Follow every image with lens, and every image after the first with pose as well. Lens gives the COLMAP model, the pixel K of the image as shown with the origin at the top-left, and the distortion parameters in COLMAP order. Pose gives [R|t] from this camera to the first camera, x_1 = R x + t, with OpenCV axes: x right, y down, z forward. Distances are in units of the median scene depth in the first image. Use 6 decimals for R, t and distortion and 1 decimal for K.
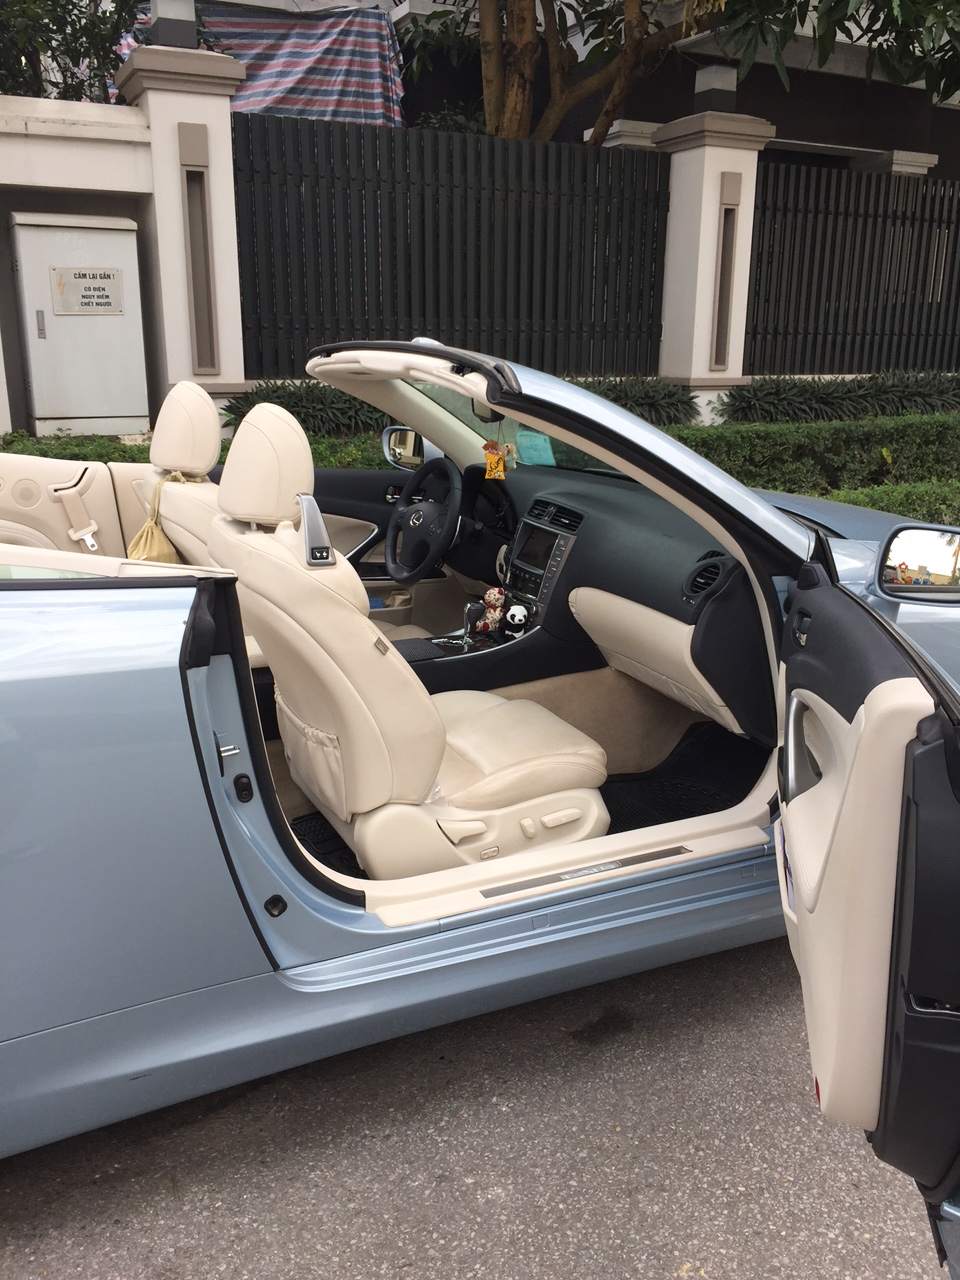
lens RADIAL K [[1101.4, 0, 493.0], [0, 1101.4, 634.8], [0, 0, 1]] dist [-0.000912, 0.001962]
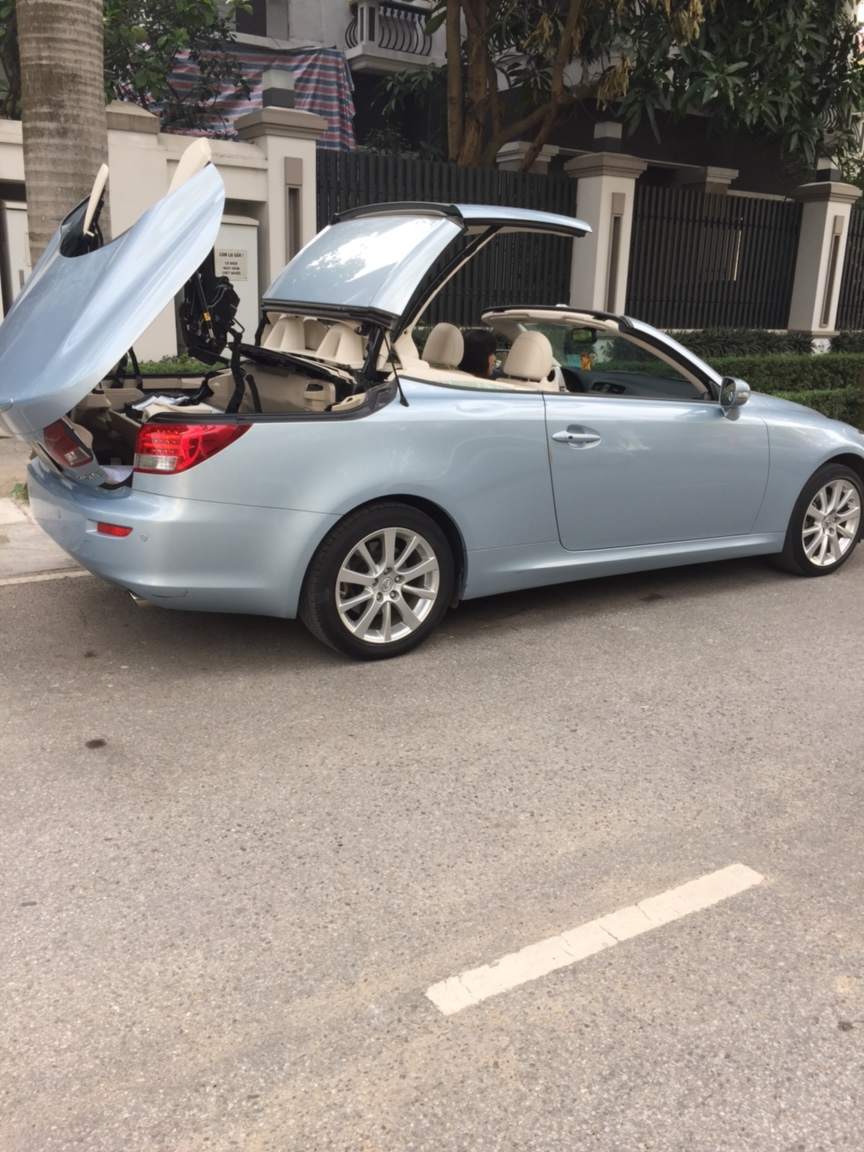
lens RADIAL K [[991.2, 0, 420.3], [0, 991.2, 578.1], [0, 0, 1]] dist [-0.000912, 0.001962]
pose [[0.995475, -0.005419, 0.094871, -0.123163], [0.003989, 0.999876, 0.015256, 0.057386], [-0.094942, -0.014809, 0.995373, -0.221796]]
